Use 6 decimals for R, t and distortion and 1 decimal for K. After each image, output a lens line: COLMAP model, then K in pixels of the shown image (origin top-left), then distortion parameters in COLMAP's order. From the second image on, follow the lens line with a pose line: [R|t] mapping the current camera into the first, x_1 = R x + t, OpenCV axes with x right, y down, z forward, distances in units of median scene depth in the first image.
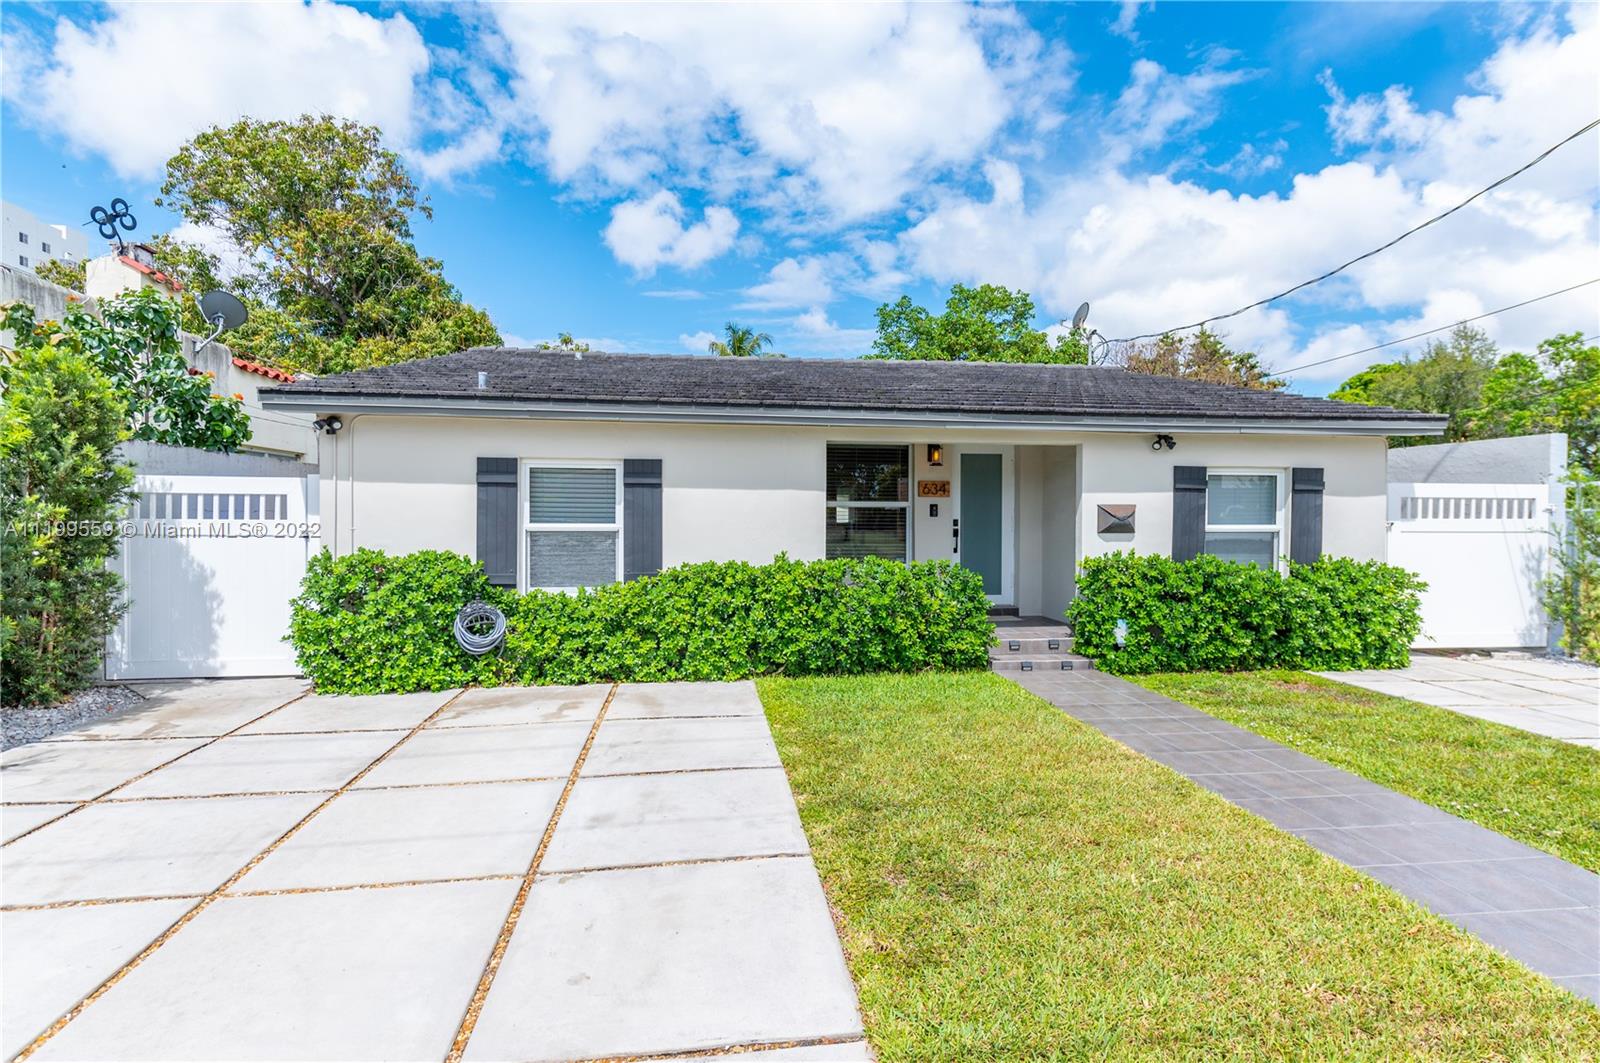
lens RADIAL K [[970.7, 0, 844.2], [0, 970.7, 535.9], [0, 0, 1]] dist [0.028140, -0.011382]
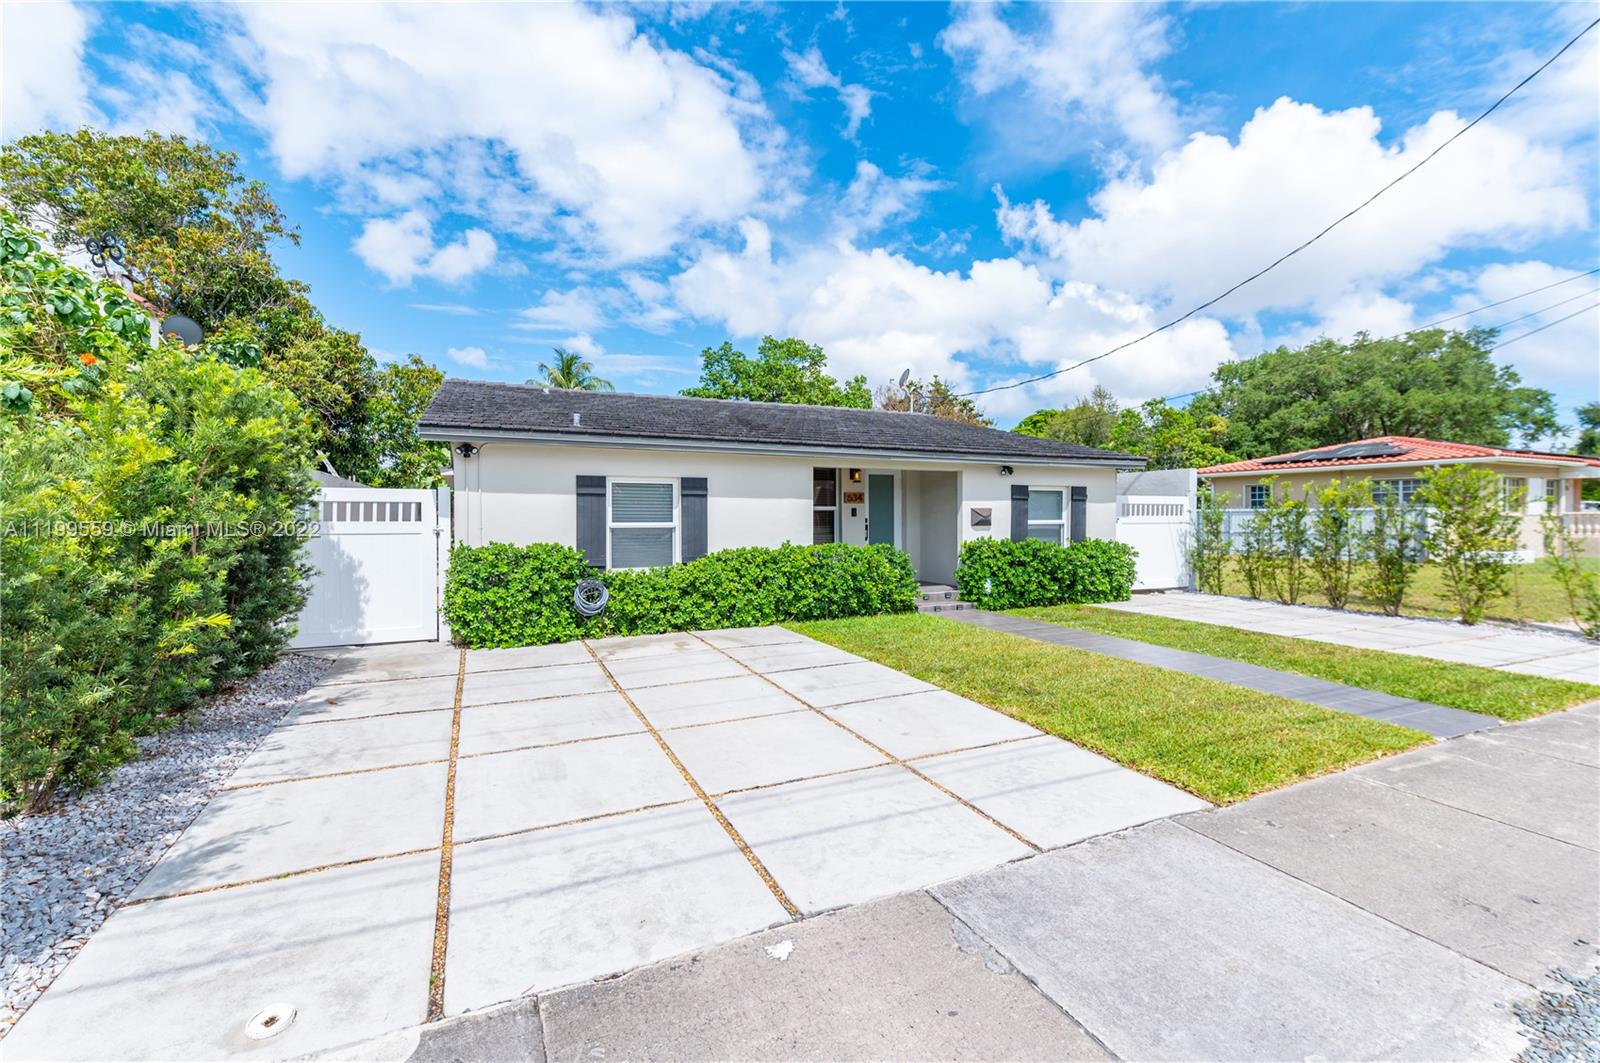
lens RADIAL K [[795.1, 0, 929.1], [0, 795.1, 529.0], [0, 0, 1]] dist [0.002607, 0.000699]
pose [[0.932528, -0.011775, 0.360906, -0.259219], [0.013974, 0.999896, -0.003484, 0.005619], [-0.360827, 0.008292, 0.932596, -0.192959]]
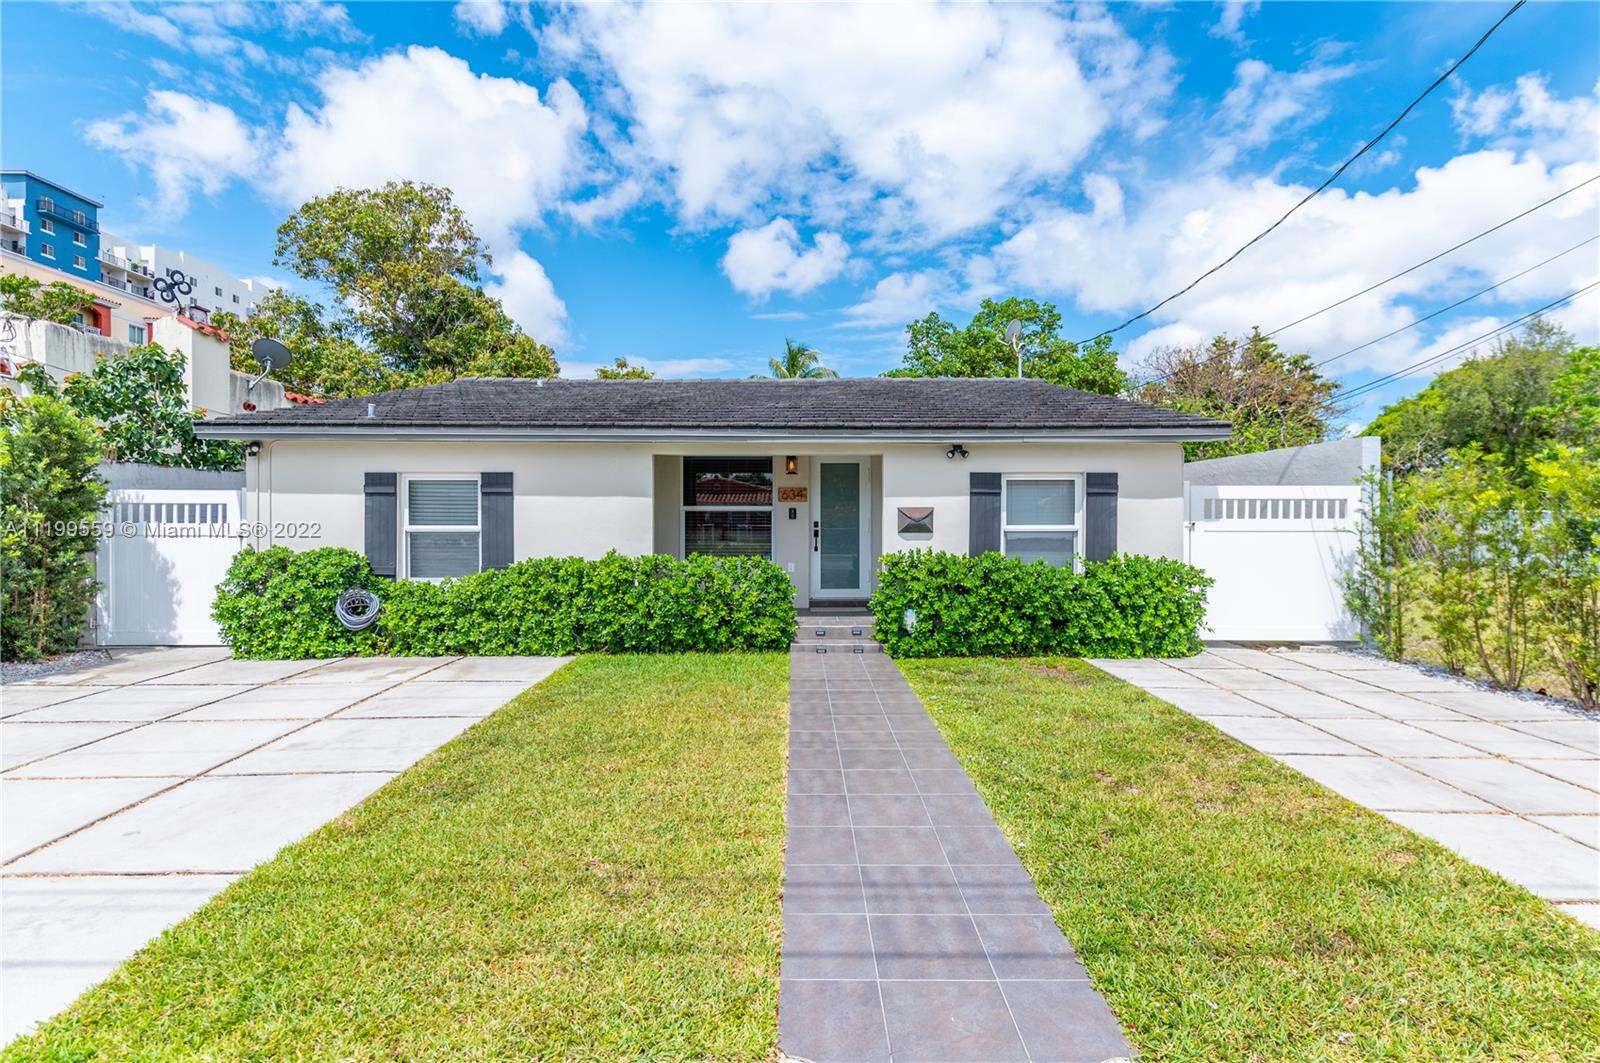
lens RADIAL K [[927.0, 0, 799.2], [0, 927.0, 531.5], [0, 0, 1]] dist [0.019484, -0.010388]
pose [[0.988217, -0.002616, -0.153035, 0.285375], [0.001136, 0.999952, -0.009754, 0.005566], [0.153053, 0.009465, 0.988173, -0.070788]]
